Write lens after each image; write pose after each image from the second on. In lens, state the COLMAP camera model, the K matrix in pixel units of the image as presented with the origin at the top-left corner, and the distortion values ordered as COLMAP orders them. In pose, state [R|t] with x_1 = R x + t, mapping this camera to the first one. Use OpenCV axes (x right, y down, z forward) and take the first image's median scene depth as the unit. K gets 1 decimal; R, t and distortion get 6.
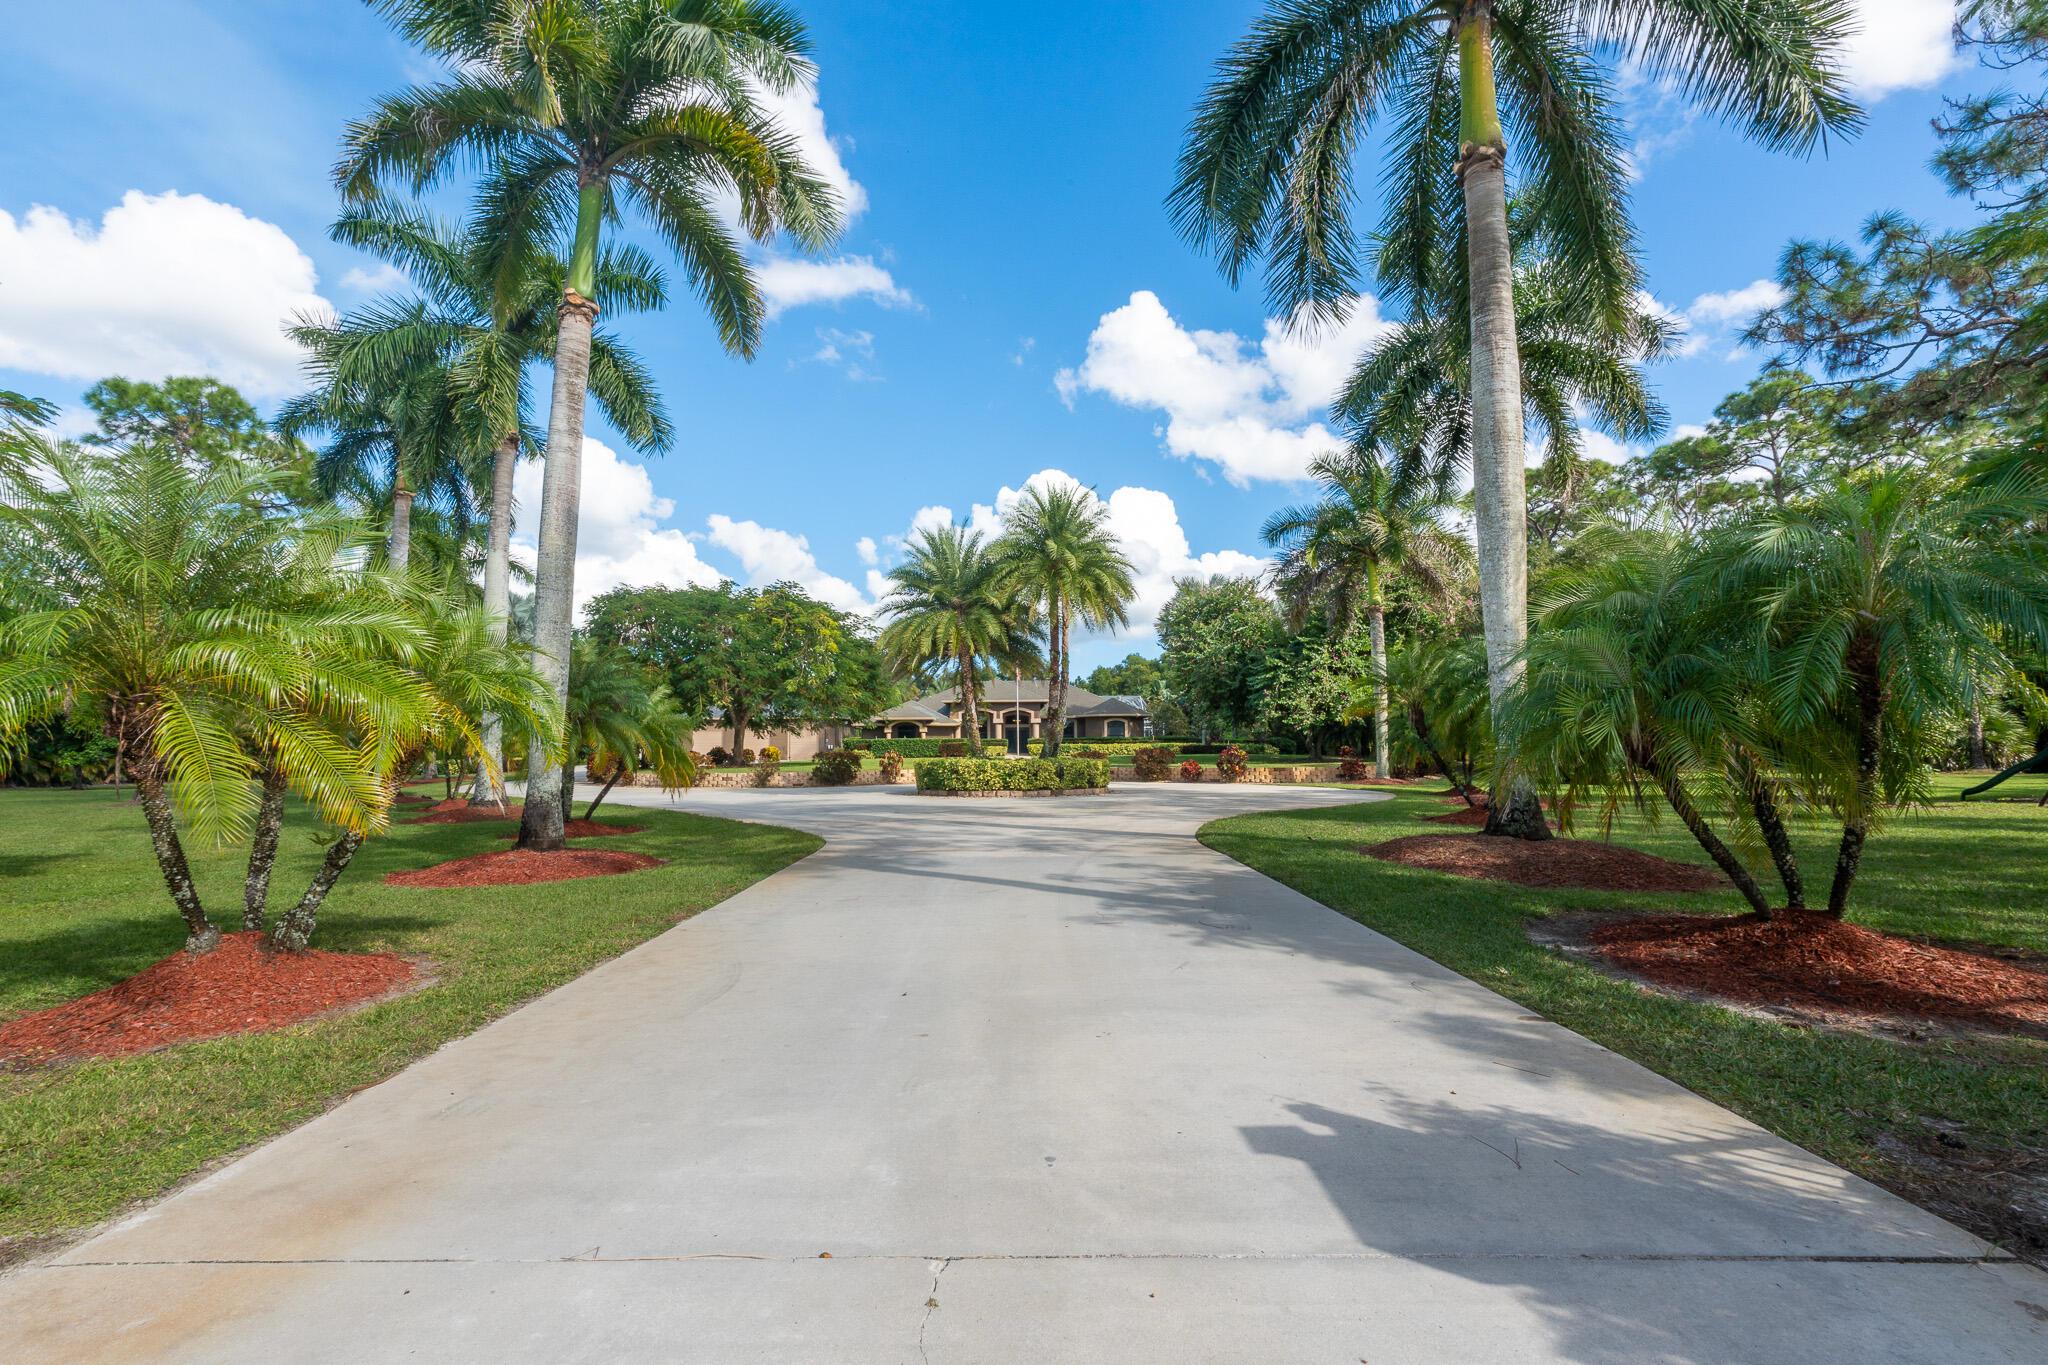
lens RADIAL K [[890.6, 0, 1022.9], [0, 890.6, 684.3], [0, 0, 1]] dist [-0.002420, 0.000140]
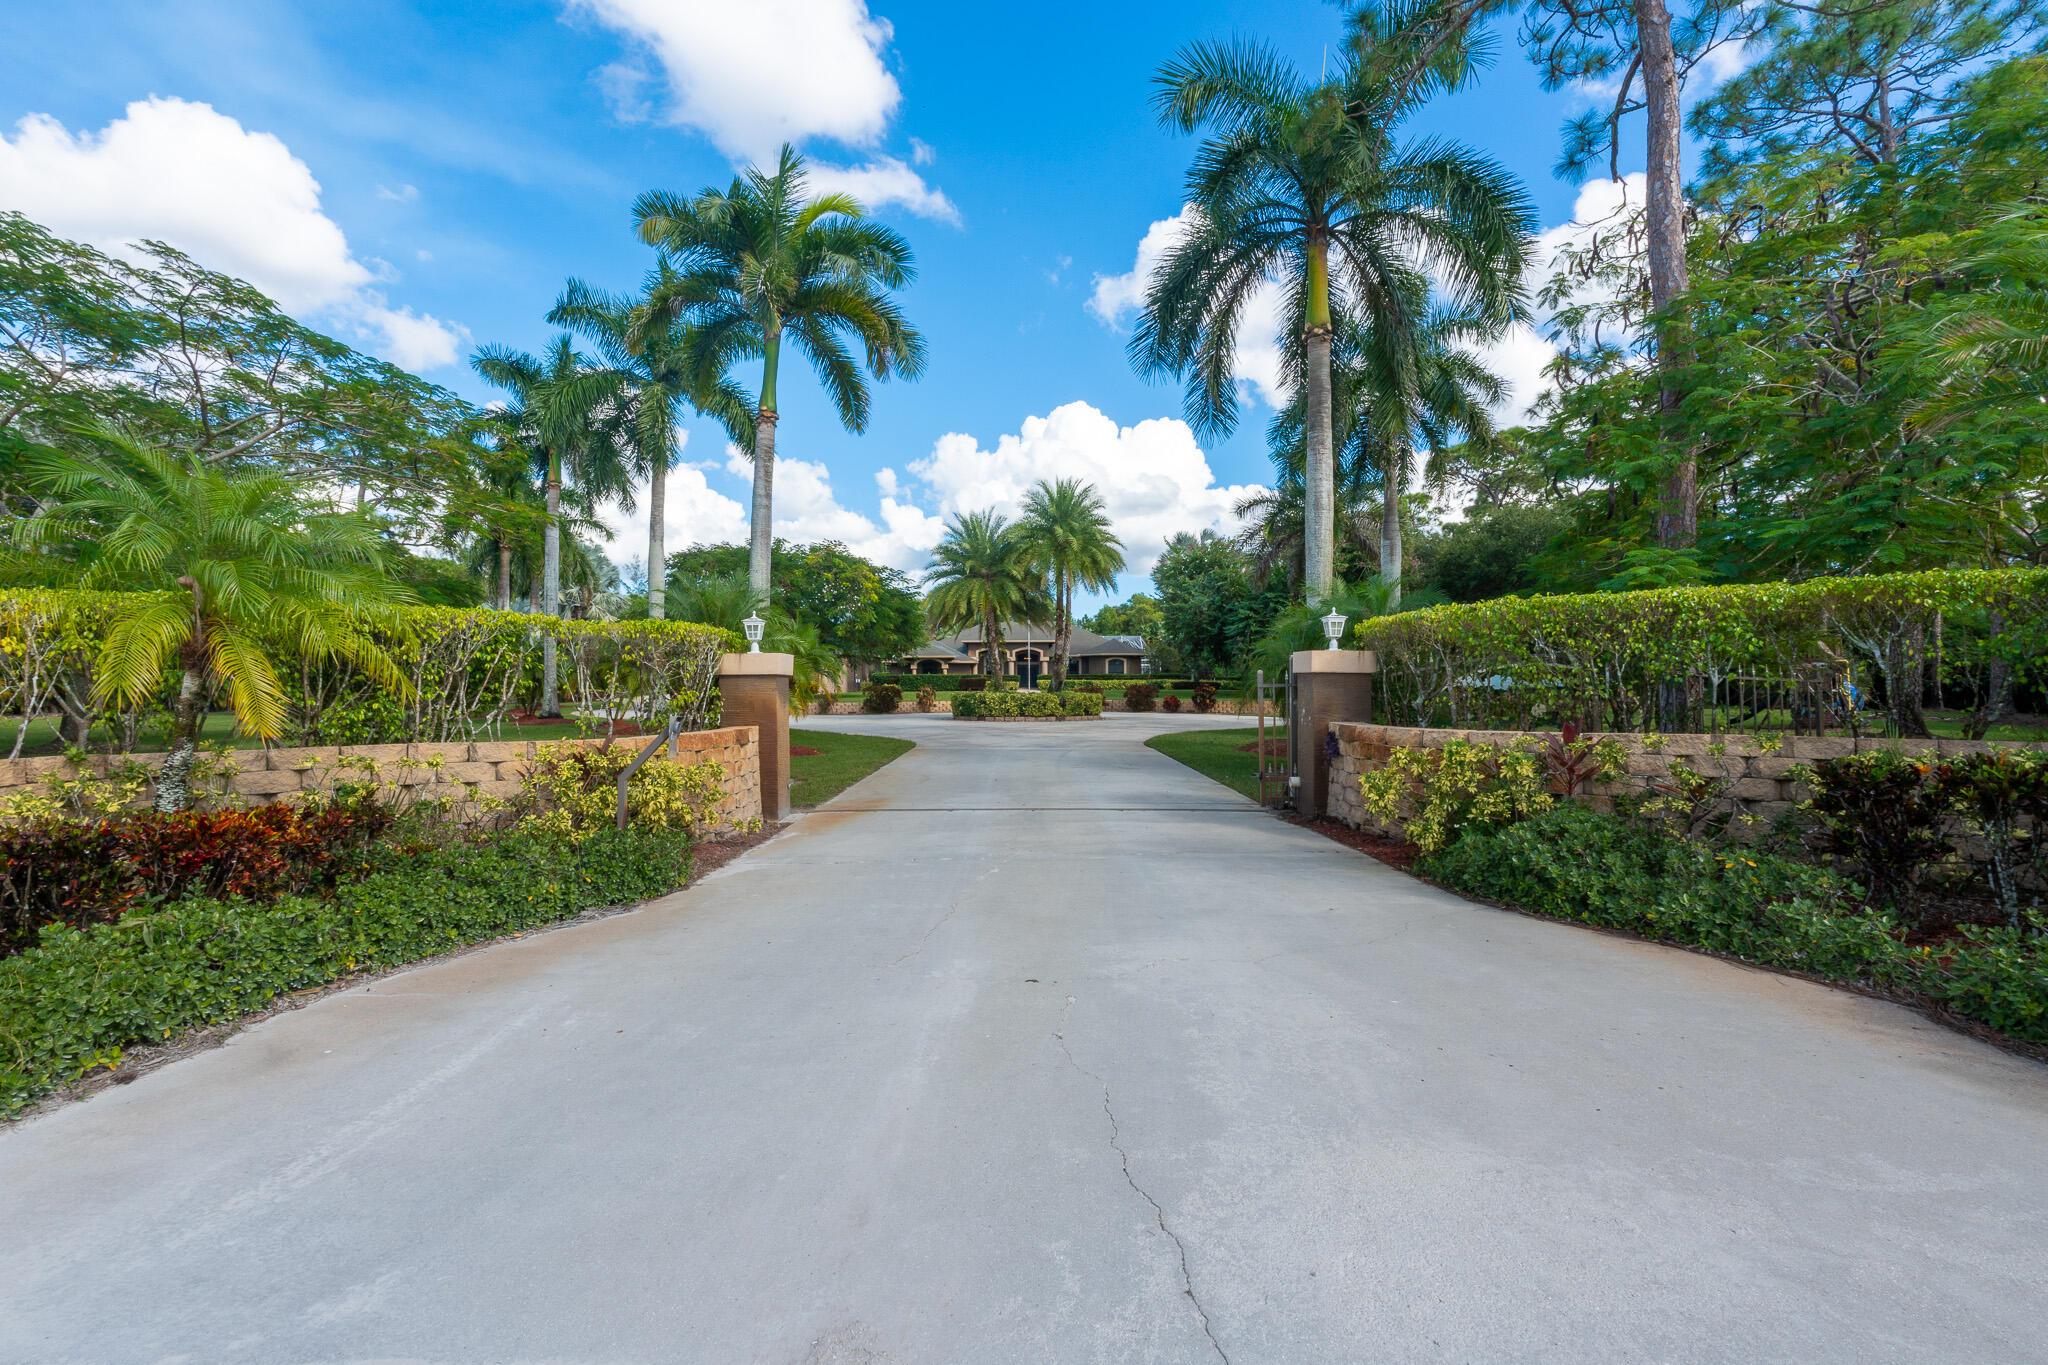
lens RADIAL K [[890.6, 0, 1022.9], [0, 890.6, 684.3], [0, 0, 1]] dist [-0.002420, 0.000140]
pose [[0.999932, 0.007134, -0.009233, -0.003935], [-0.006427, 0.997201, 0.074487, -0.017475], [0.009739, -0.074422, 0.997179, -0.201200]]
